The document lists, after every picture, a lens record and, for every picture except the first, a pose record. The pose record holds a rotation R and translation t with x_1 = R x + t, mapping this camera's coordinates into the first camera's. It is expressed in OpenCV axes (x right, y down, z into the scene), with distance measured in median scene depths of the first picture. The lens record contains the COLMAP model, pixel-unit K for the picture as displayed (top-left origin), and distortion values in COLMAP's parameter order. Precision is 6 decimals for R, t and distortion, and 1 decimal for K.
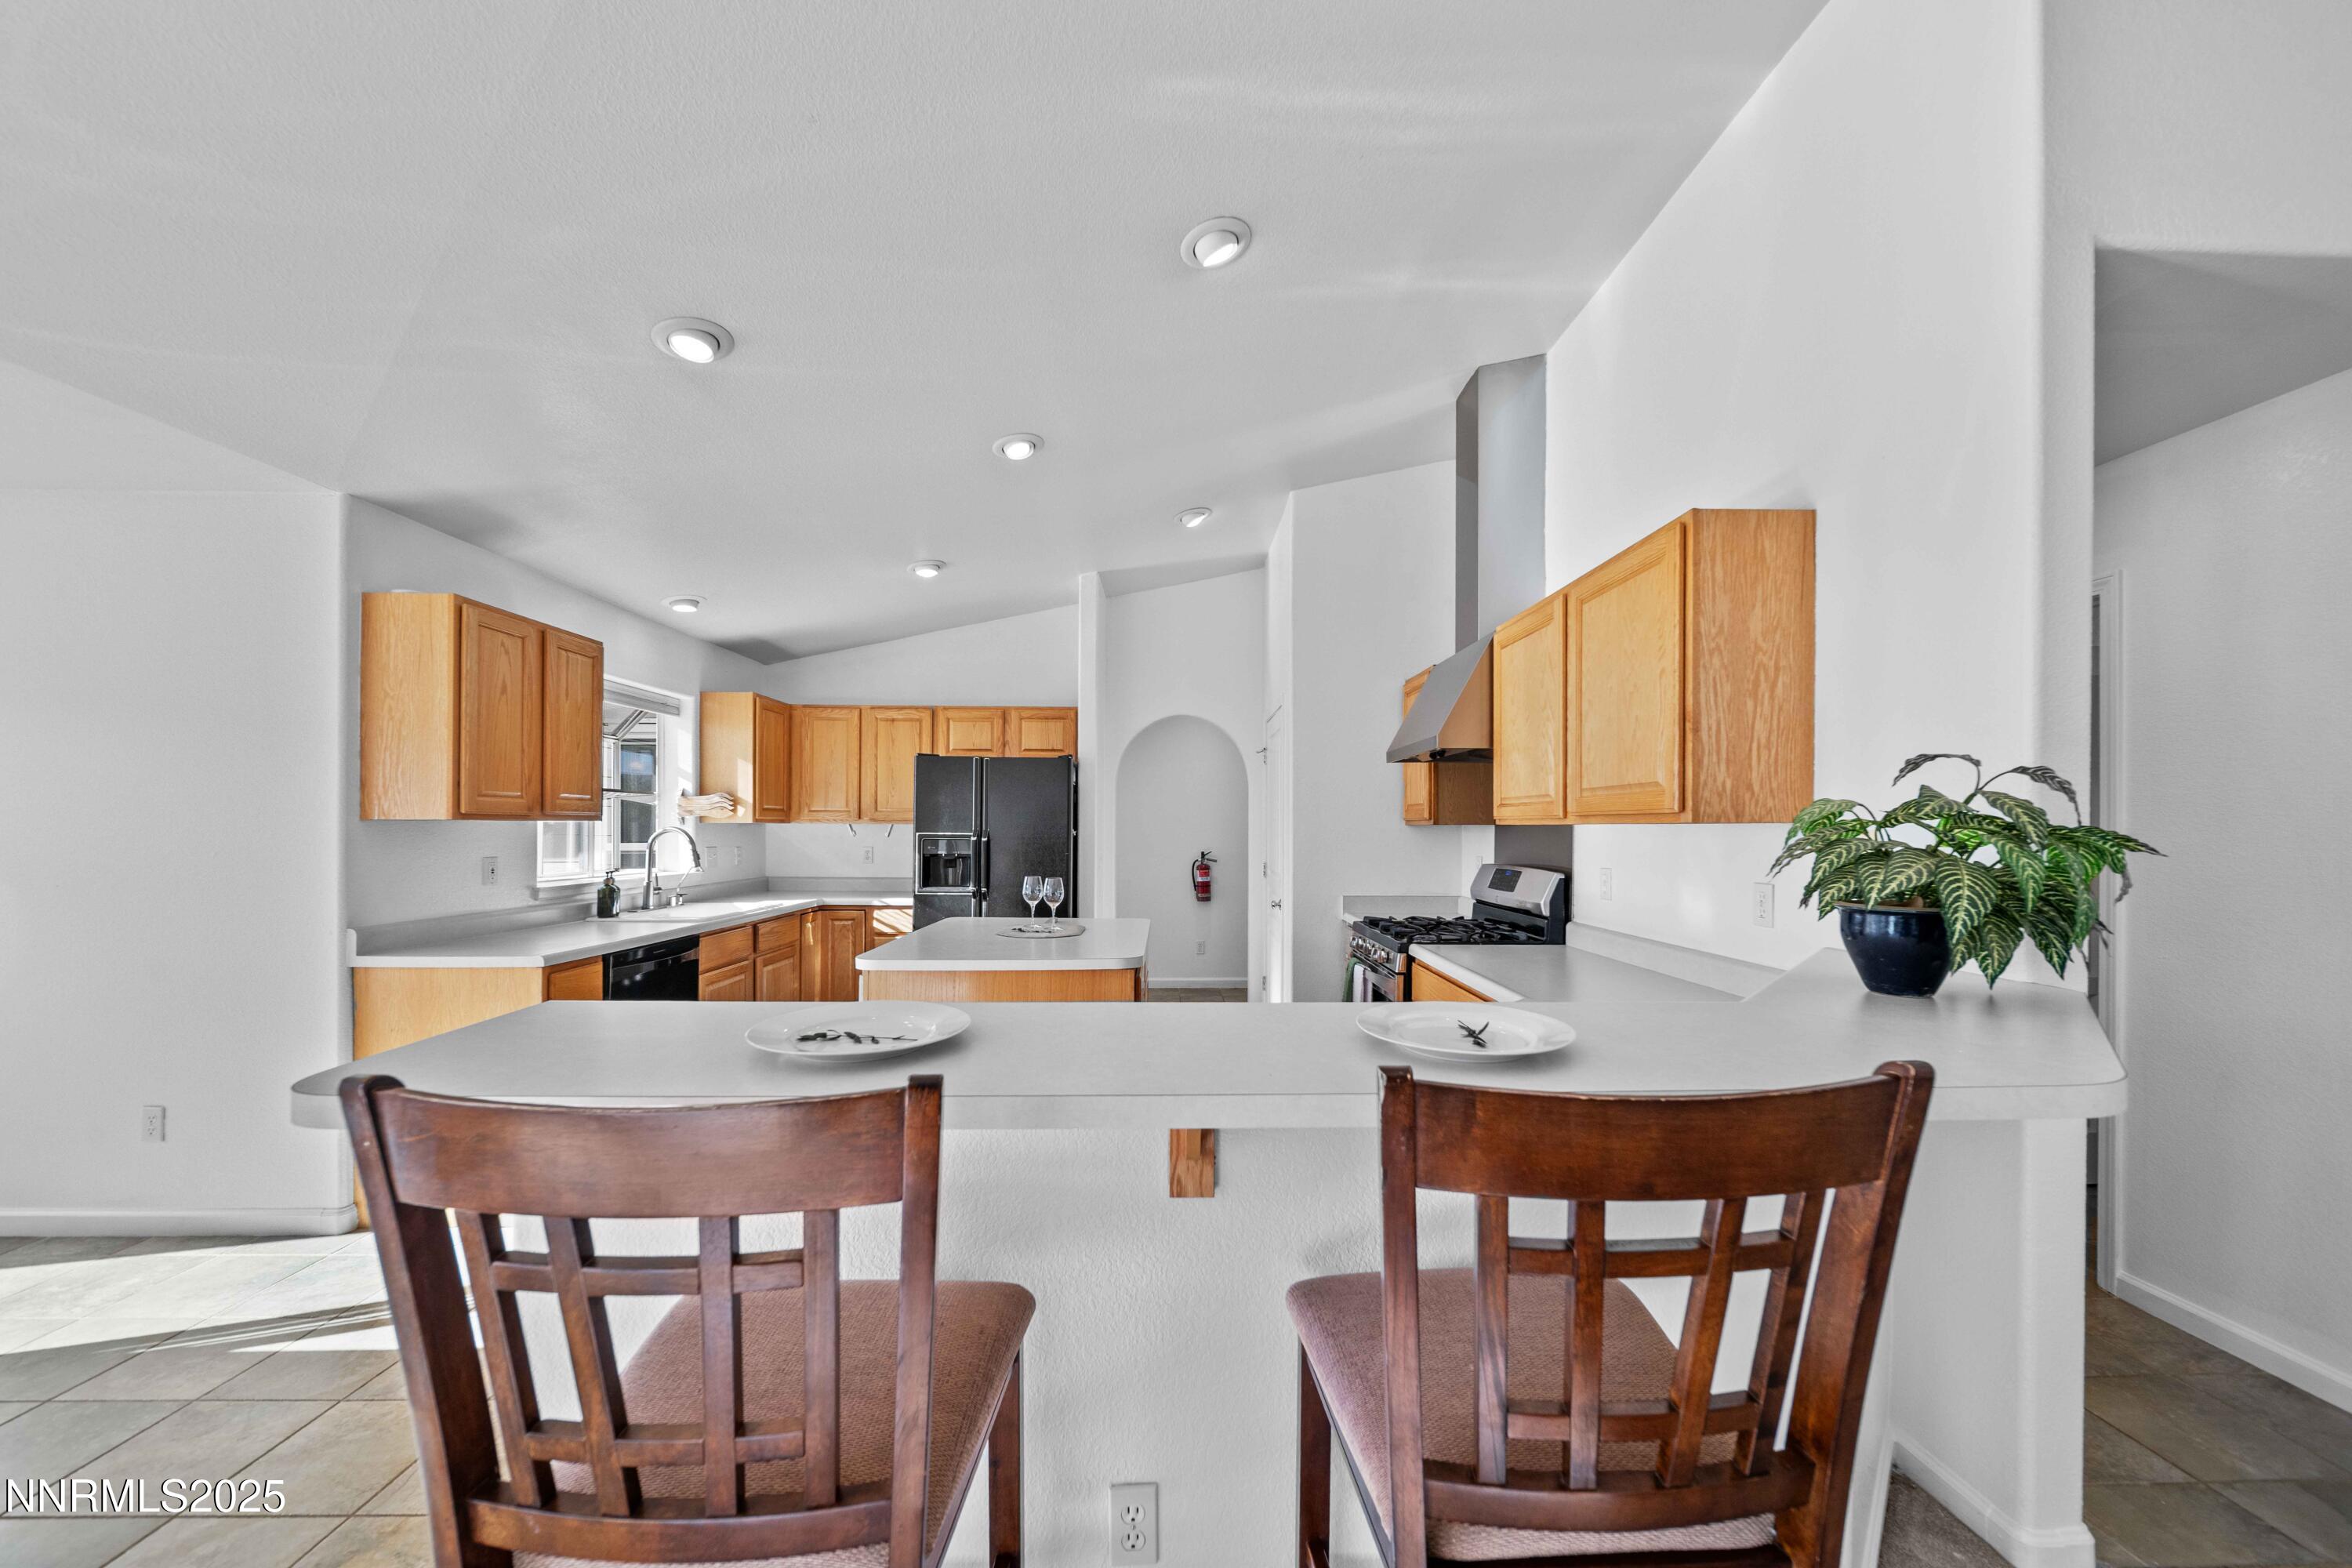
lens RADIAL K [[879.5, 0, 1184.3], [0, 879.5, 835.9], [0, 0, 1]] dist [-0.001359, -0.000187]
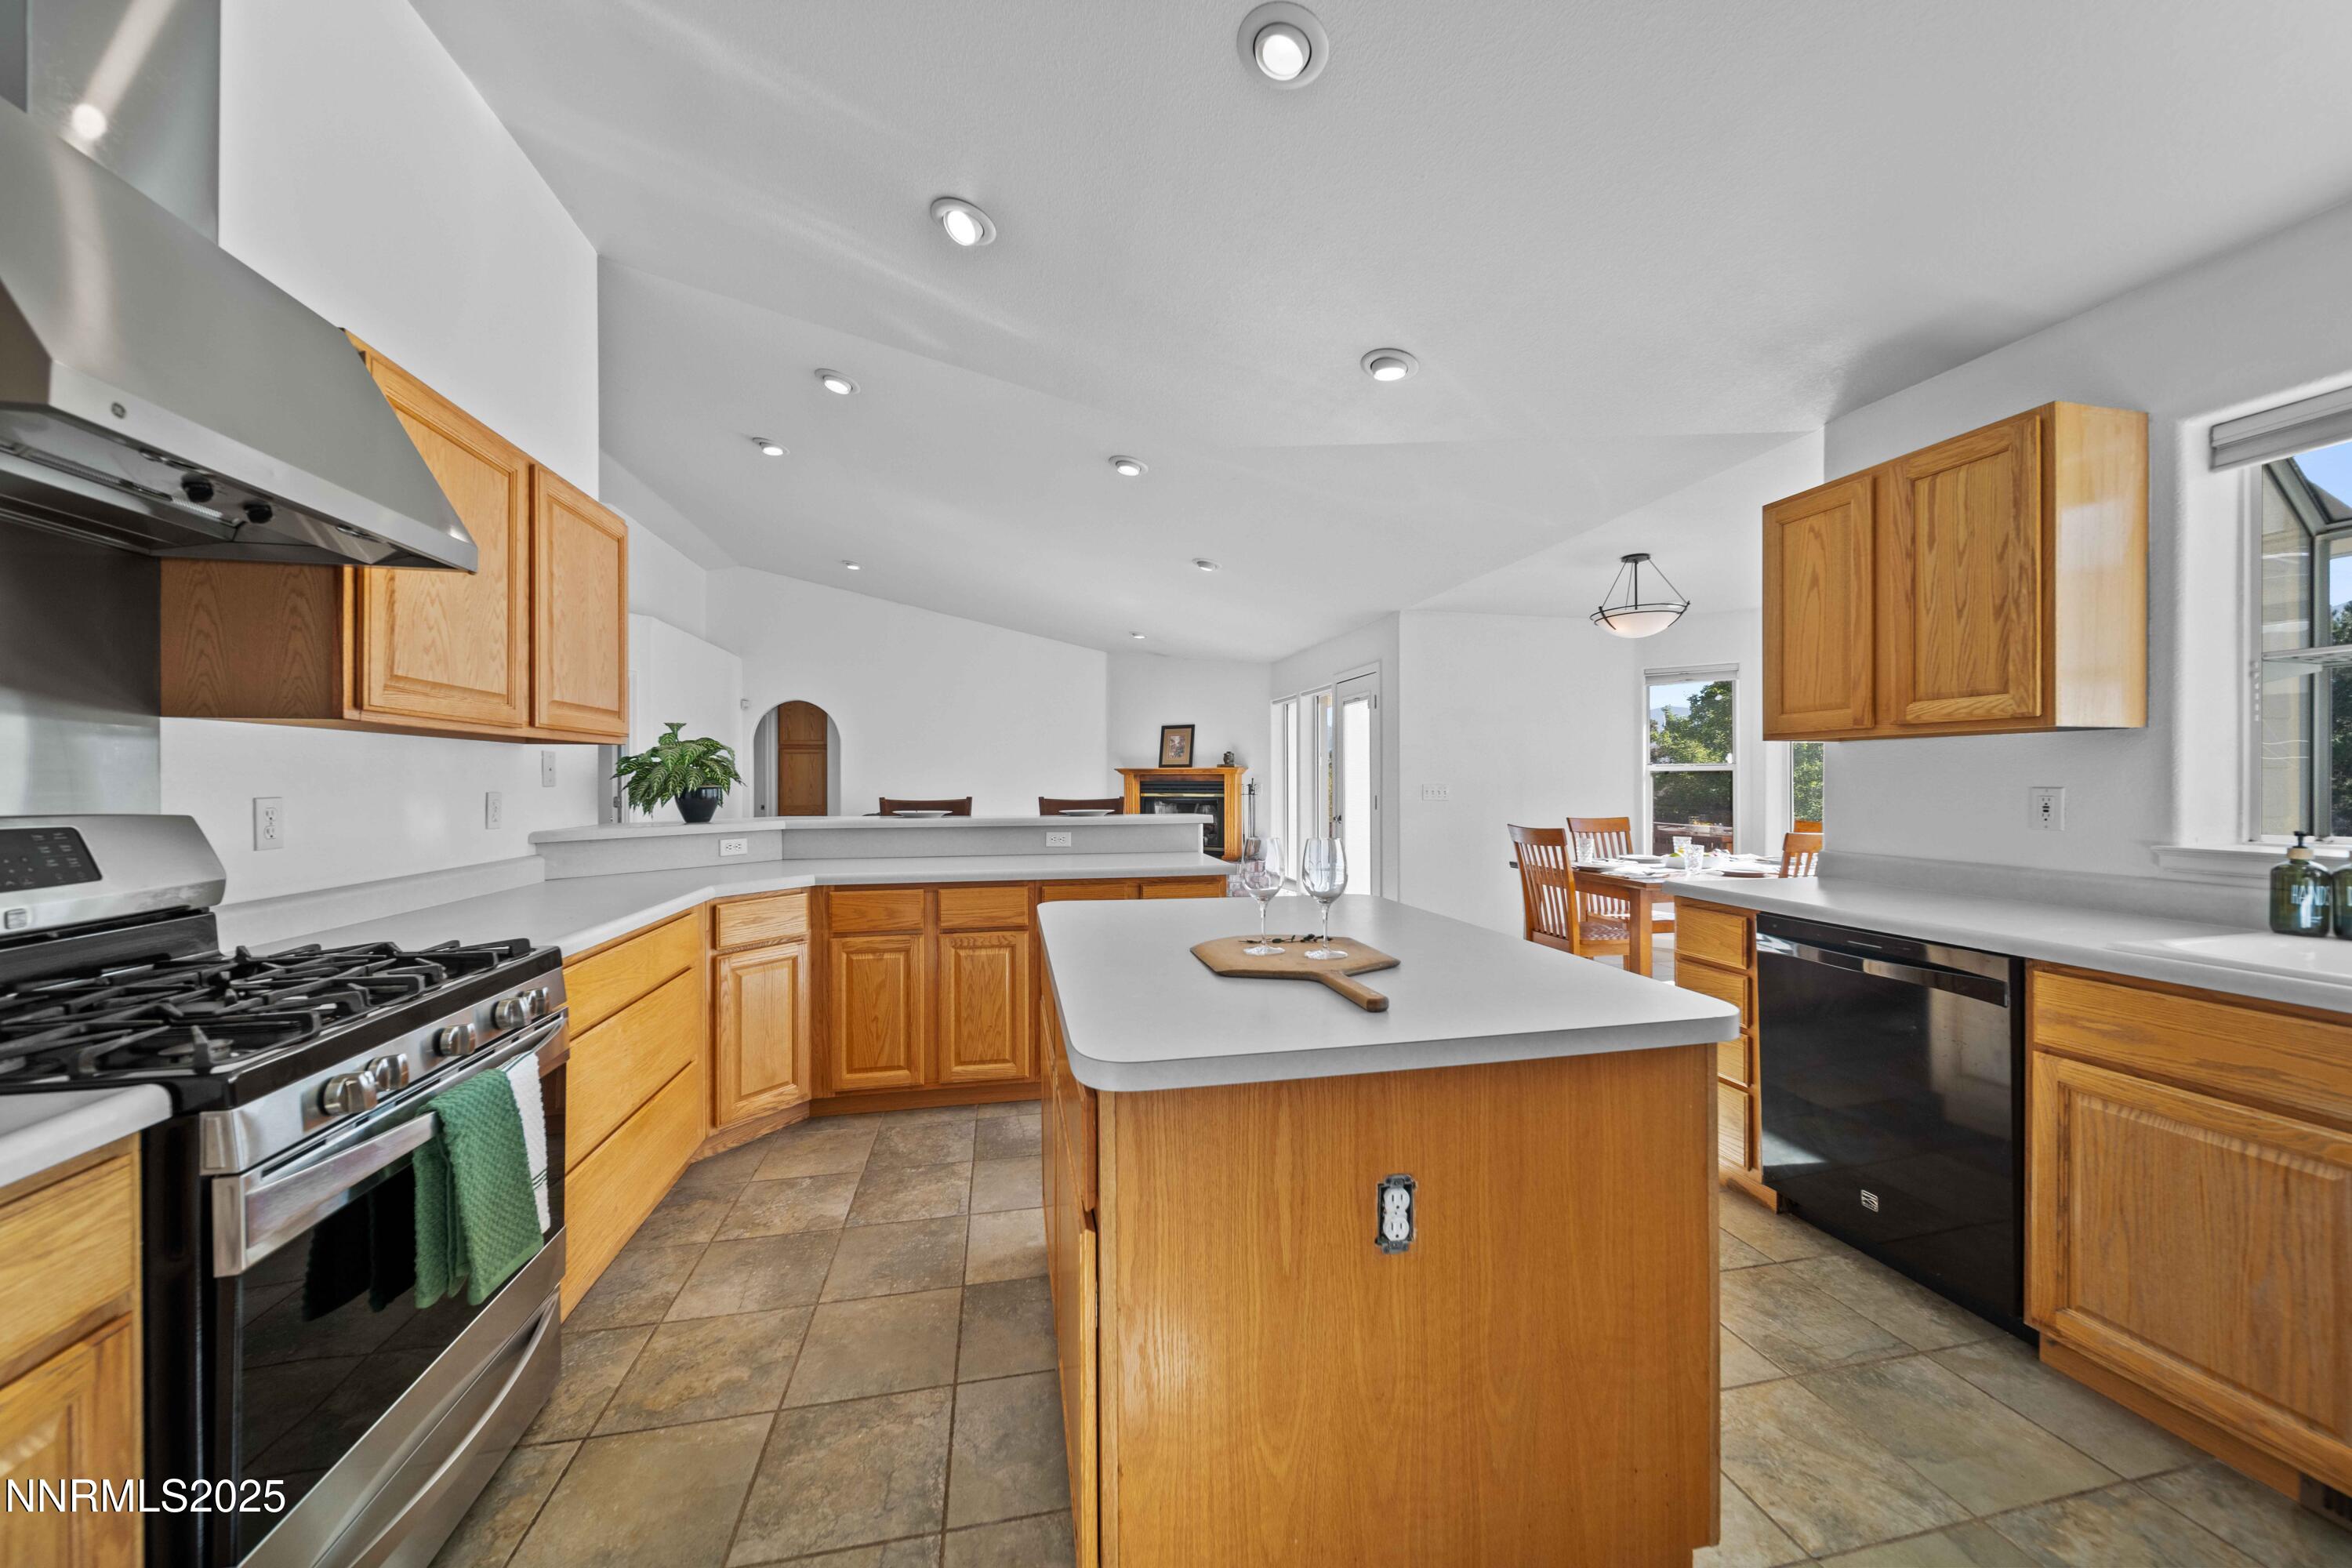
lens RADIAL K [[841.6, 0, 1181.2], [0, 841.6, 753.2], [0, 0, 1]] dist [-0.000514, -0.000064]
pose [[-0.980585, -0.006726, -0.195978, -0.027303], [-0.002620, 0.999772, -0.021207, 0.014793], [0.196076, -0.020282, -0.980379, 1.667159]]
